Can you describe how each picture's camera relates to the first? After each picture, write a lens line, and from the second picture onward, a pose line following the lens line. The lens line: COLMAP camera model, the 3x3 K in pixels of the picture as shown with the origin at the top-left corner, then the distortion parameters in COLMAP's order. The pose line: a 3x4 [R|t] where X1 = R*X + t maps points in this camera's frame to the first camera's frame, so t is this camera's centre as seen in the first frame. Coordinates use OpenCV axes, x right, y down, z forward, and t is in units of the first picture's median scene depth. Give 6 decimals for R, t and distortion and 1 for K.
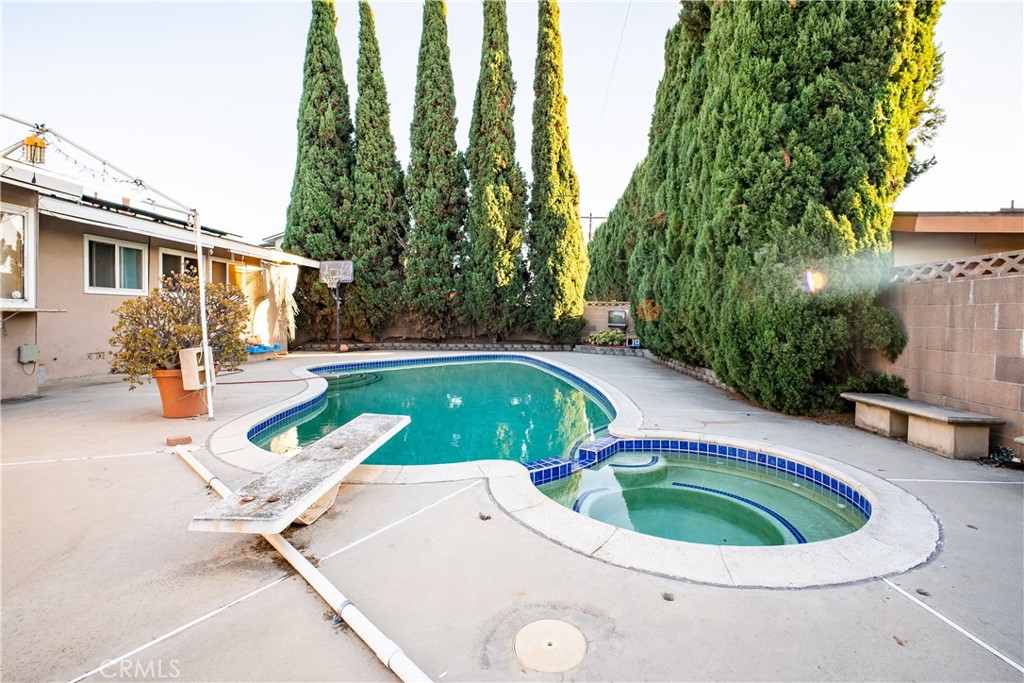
lens RADIAL K [[472.2, 0, 520.5], [0, 472.2, 320.7], [0, 0, 1]] dist [0.003773, -0.006657]
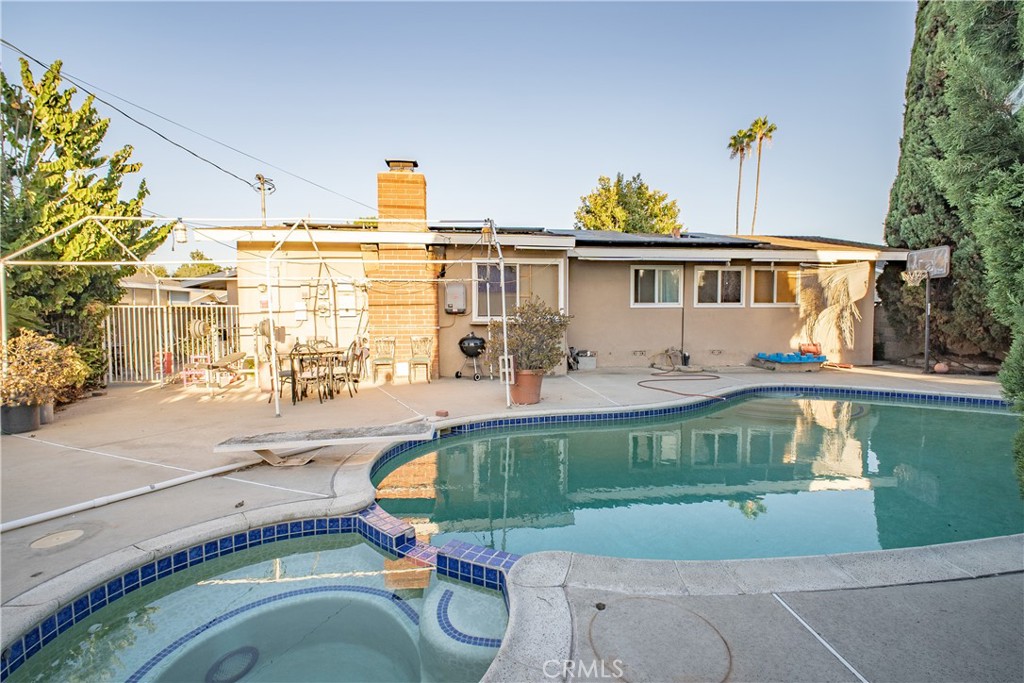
lens RADIAL K [[459.1, 0, 512.3], [0, 459.1, 335.9], [0, 0, 1]] dist [-0.002925, -0.000442]
pose [[0.176286, 0.044475, -0.983334, 0.214634], [-0.005344, 0.999007, 0.044225, -0.020193], [0.984324, -0.002542, 0.176349, 0.249701]]
